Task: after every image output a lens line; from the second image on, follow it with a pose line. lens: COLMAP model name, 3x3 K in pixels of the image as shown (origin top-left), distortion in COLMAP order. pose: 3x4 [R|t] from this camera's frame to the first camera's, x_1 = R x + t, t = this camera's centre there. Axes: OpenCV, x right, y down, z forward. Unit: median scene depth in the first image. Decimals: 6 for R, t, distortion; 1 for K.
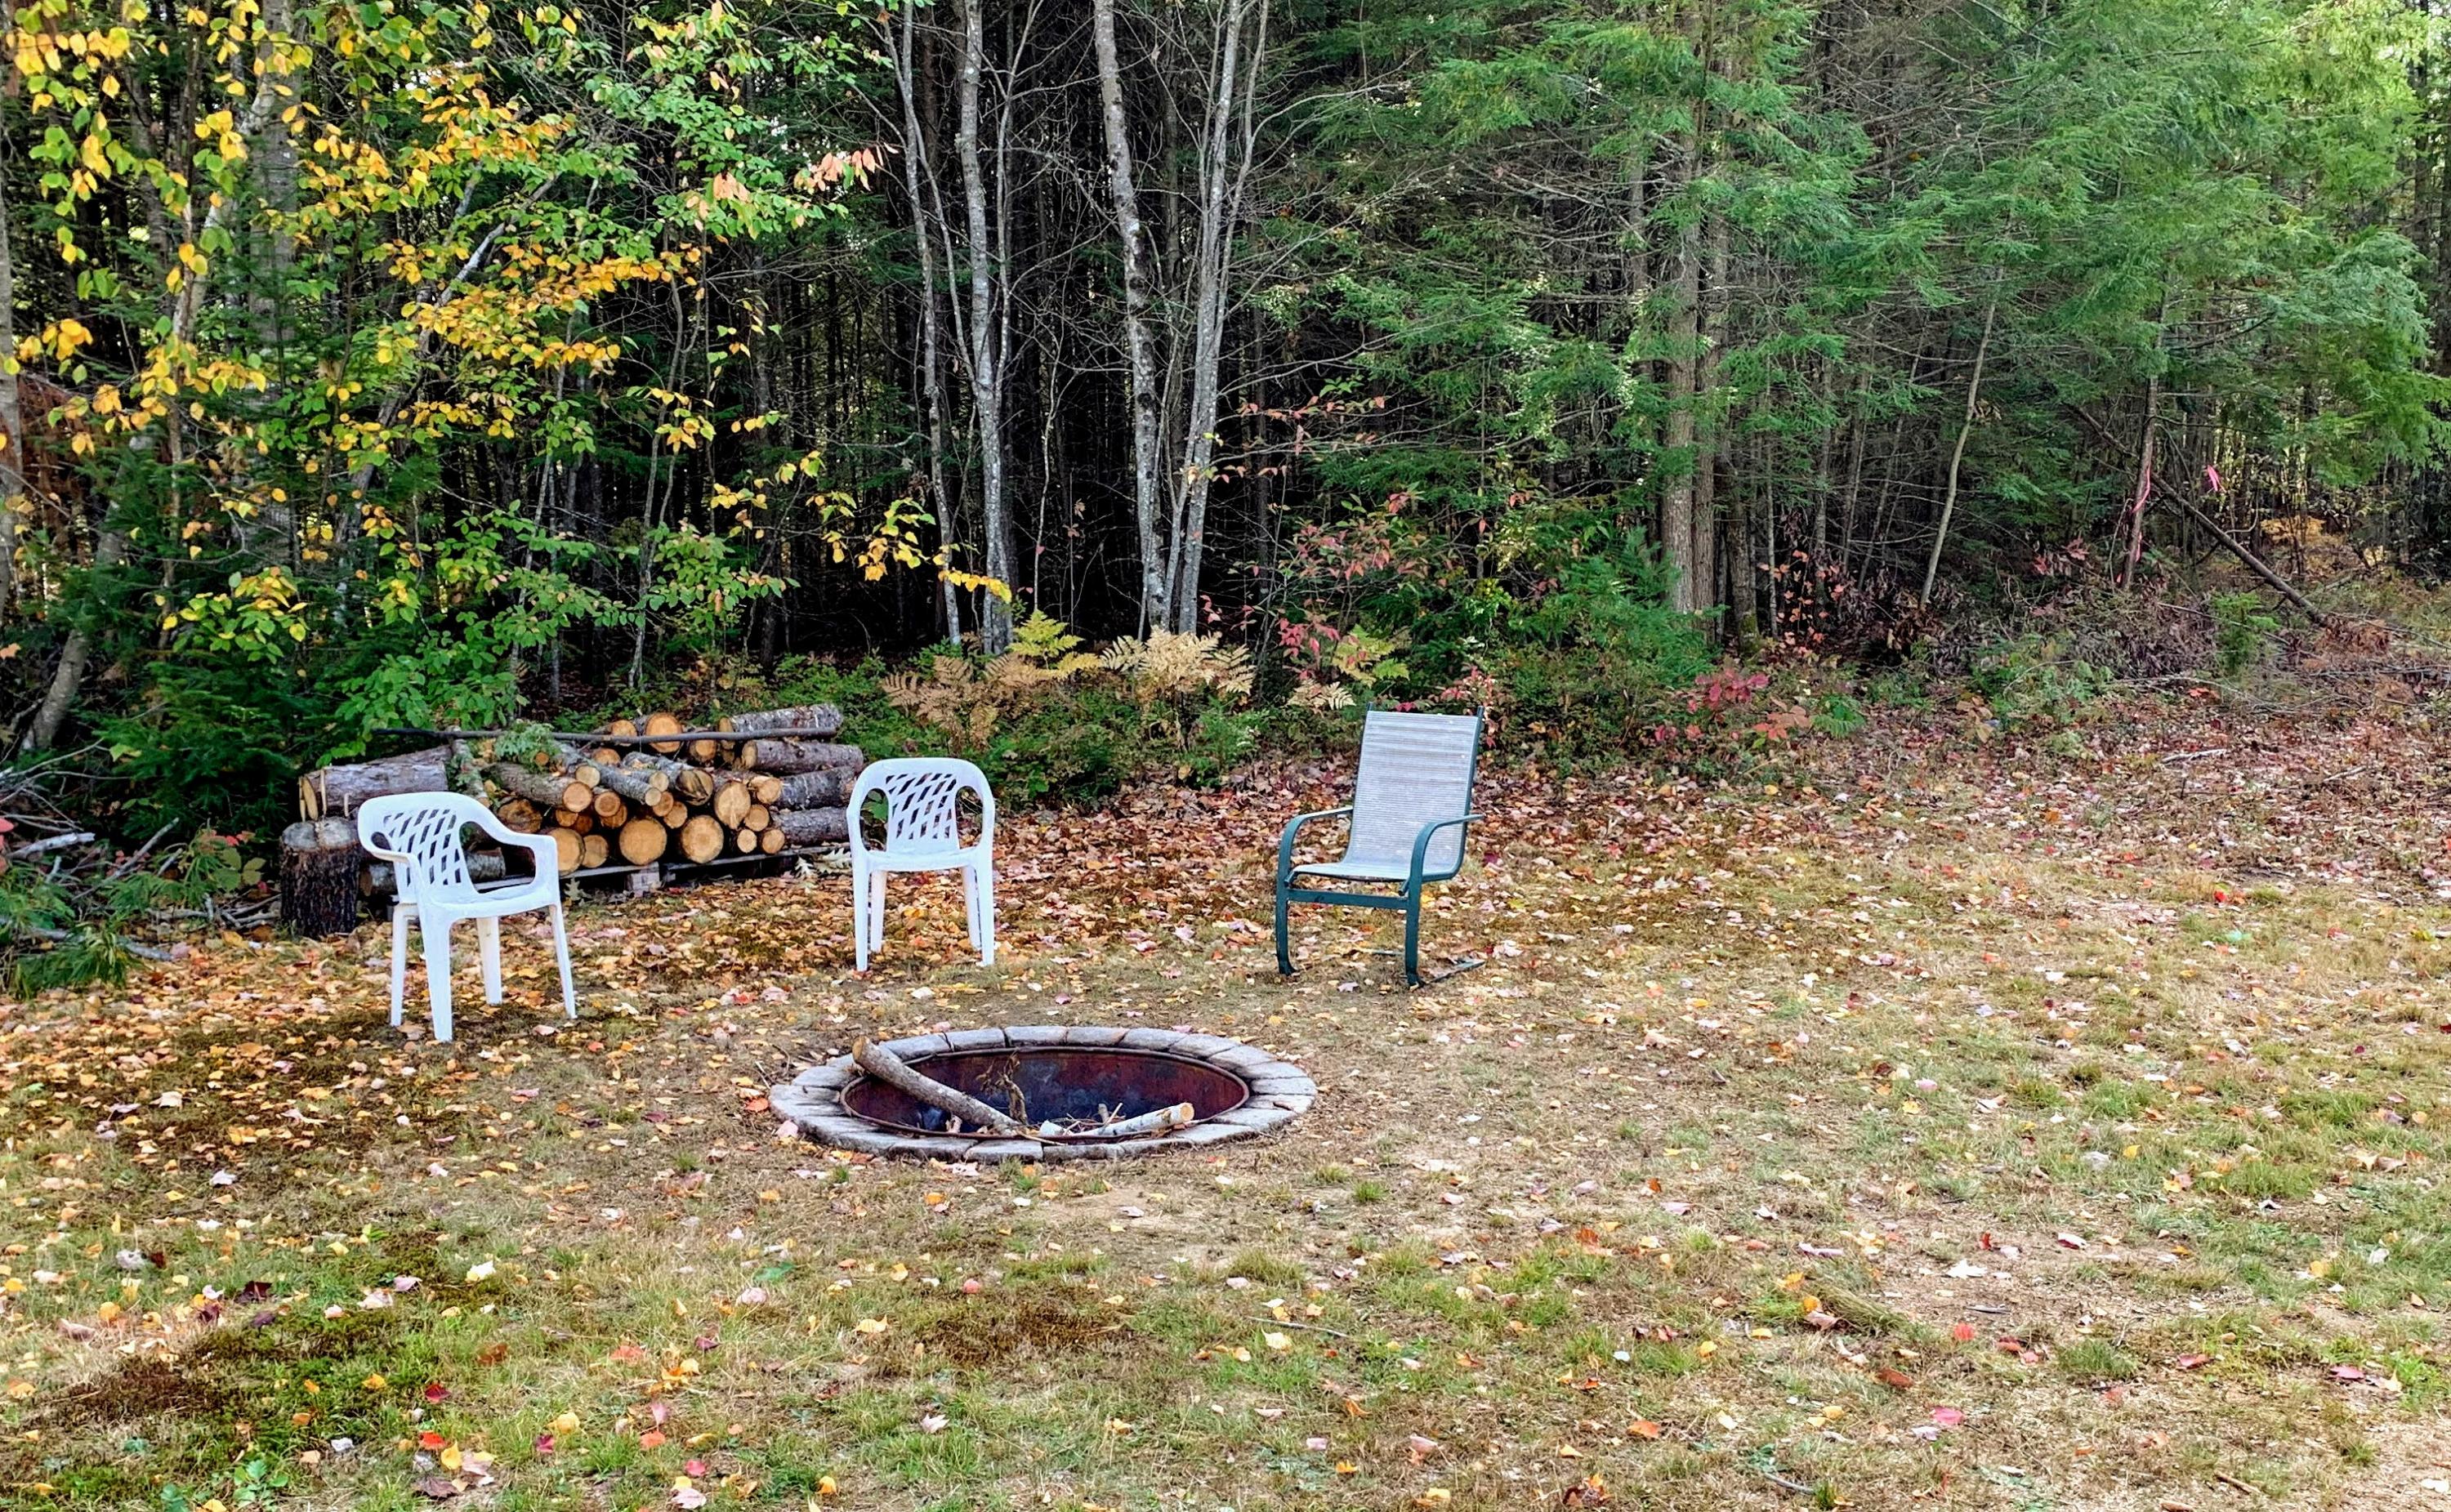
lens RADIAL K [[2058.9, 0, 1225.5], [0, 2058.9, 756.0], [0, 0, 1]] dist [0.175528, -0.562849]
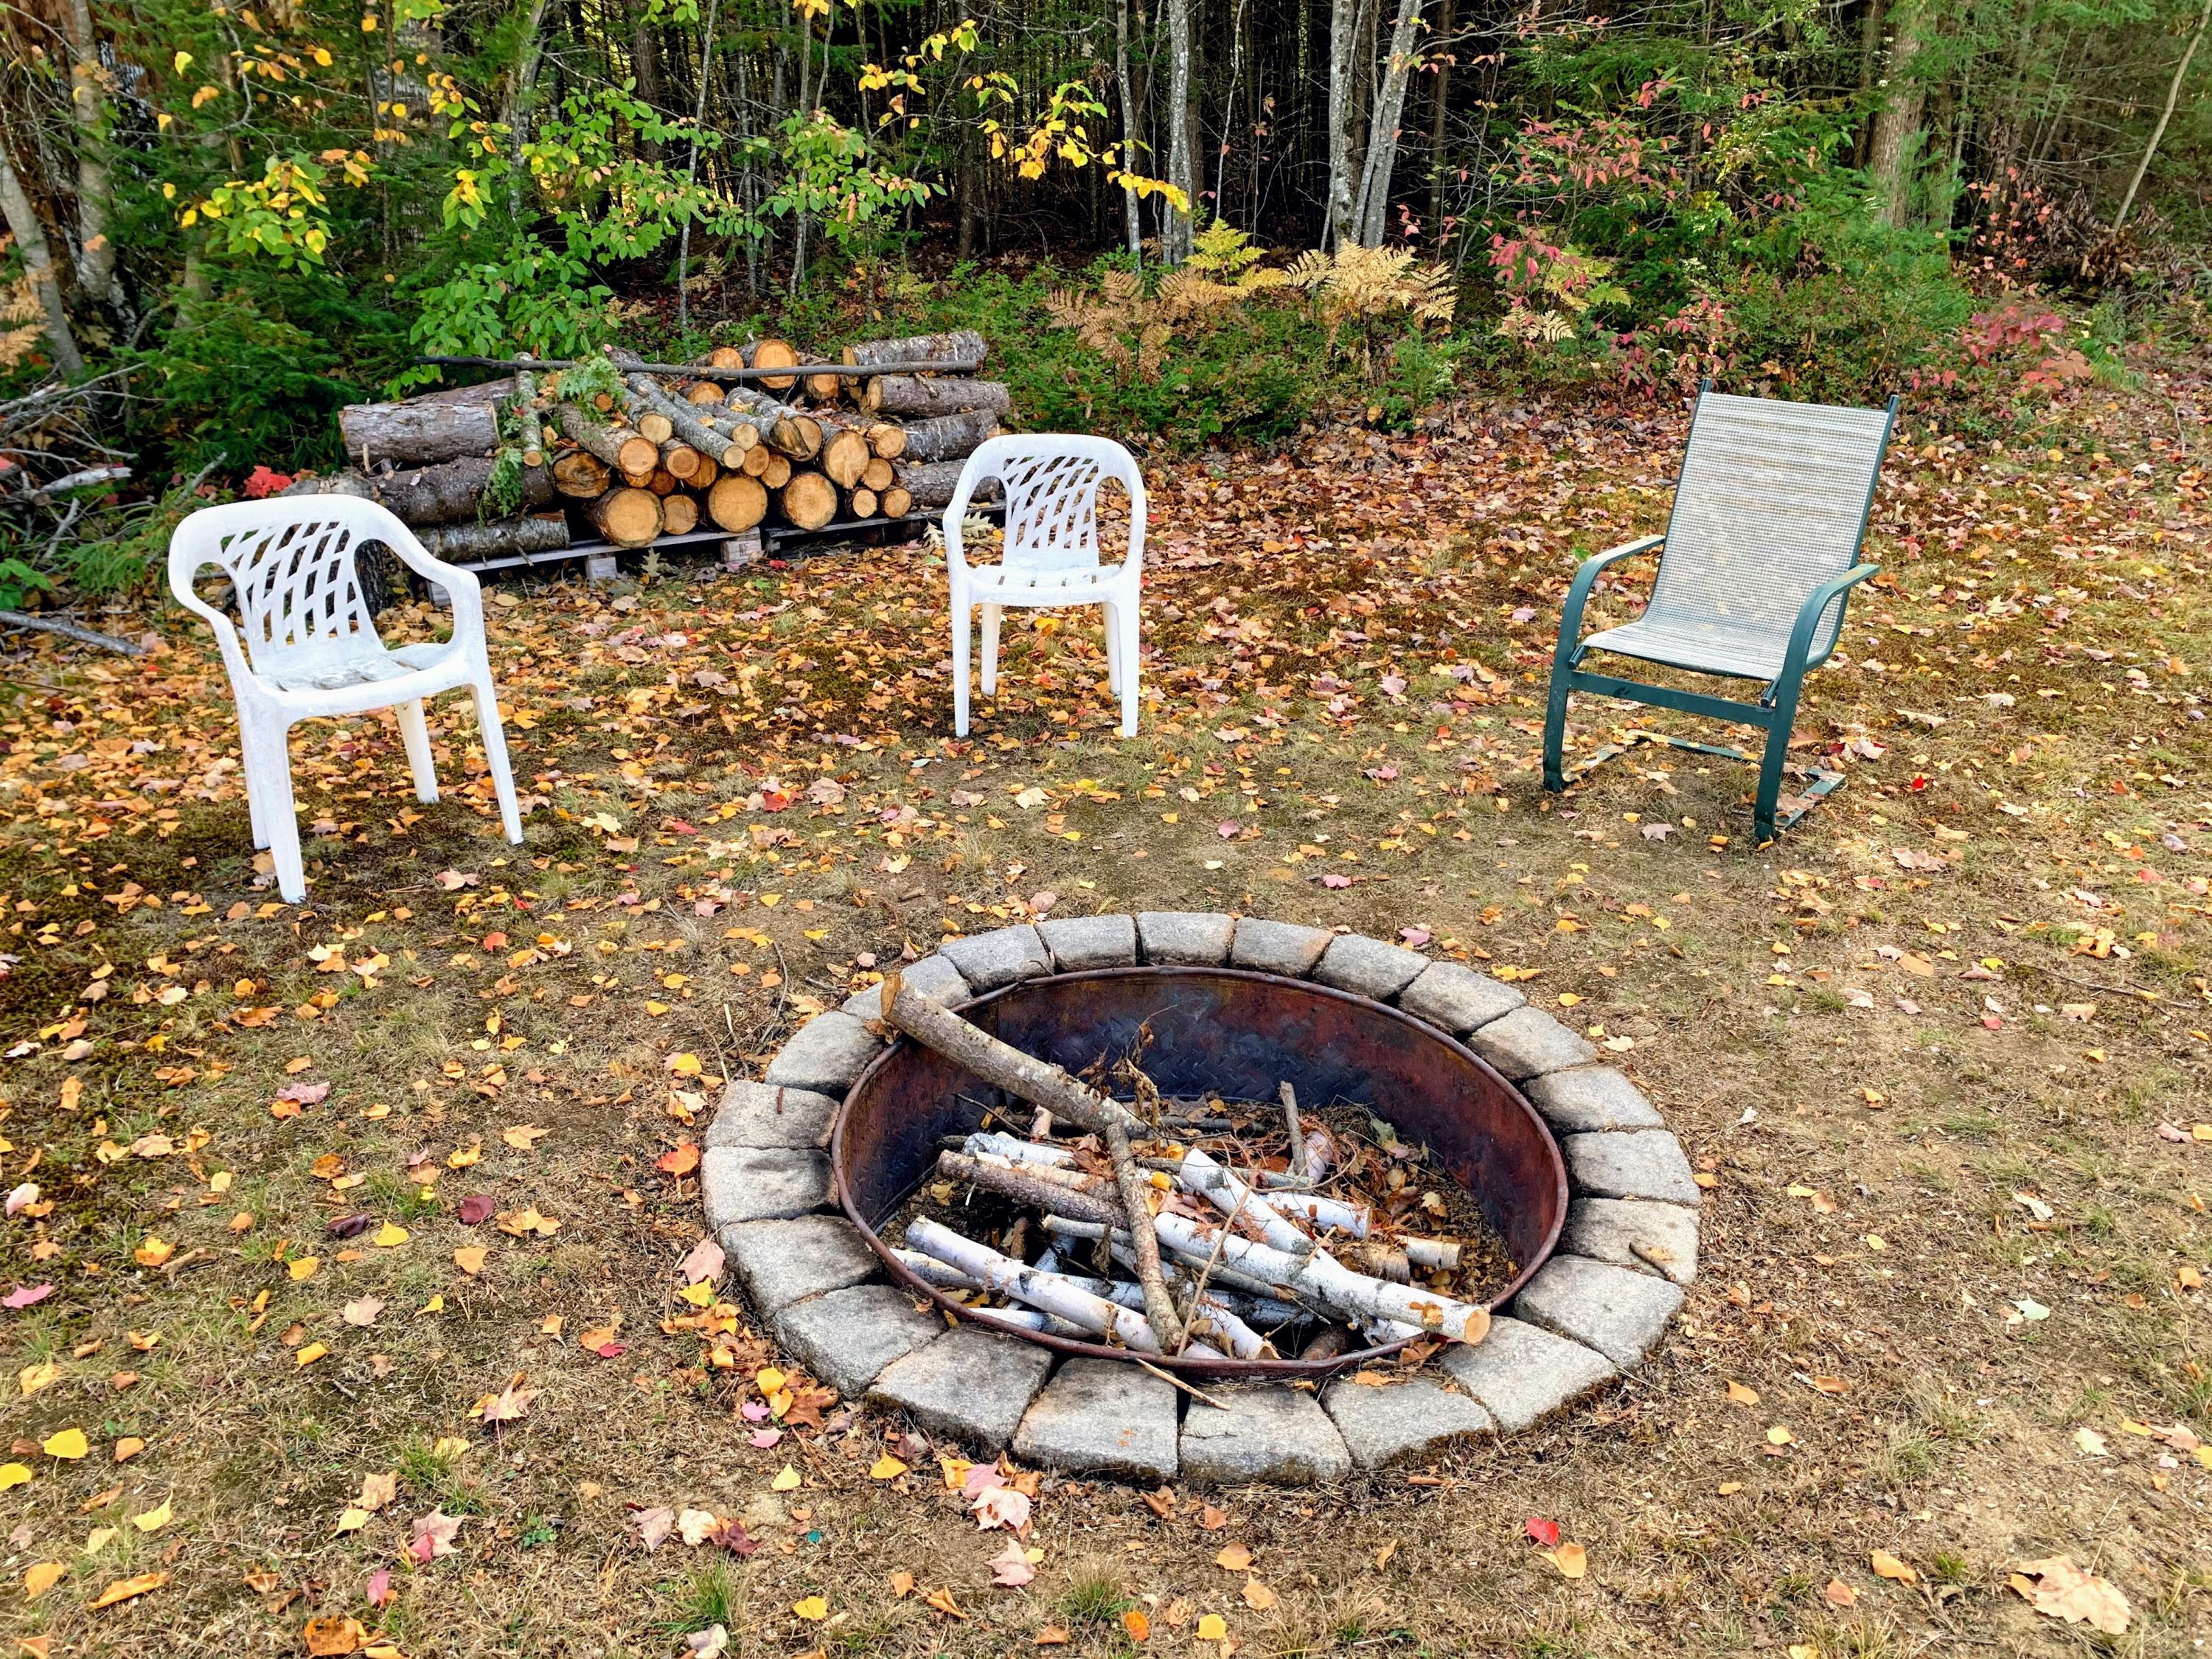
lens RADIAL K [[1896.8, 0, 1106.0], [0, 1896.8, 829.5], [0, 0, 1]] dist [0.112982, -0.335700]
pose [[0.989005, 0.064578, -0.133038, -0.019720], [-0.031089, 0.970305, 0.239880, -0.017785], [0.144578, -0.233106, 0.961644, 0.217573]]
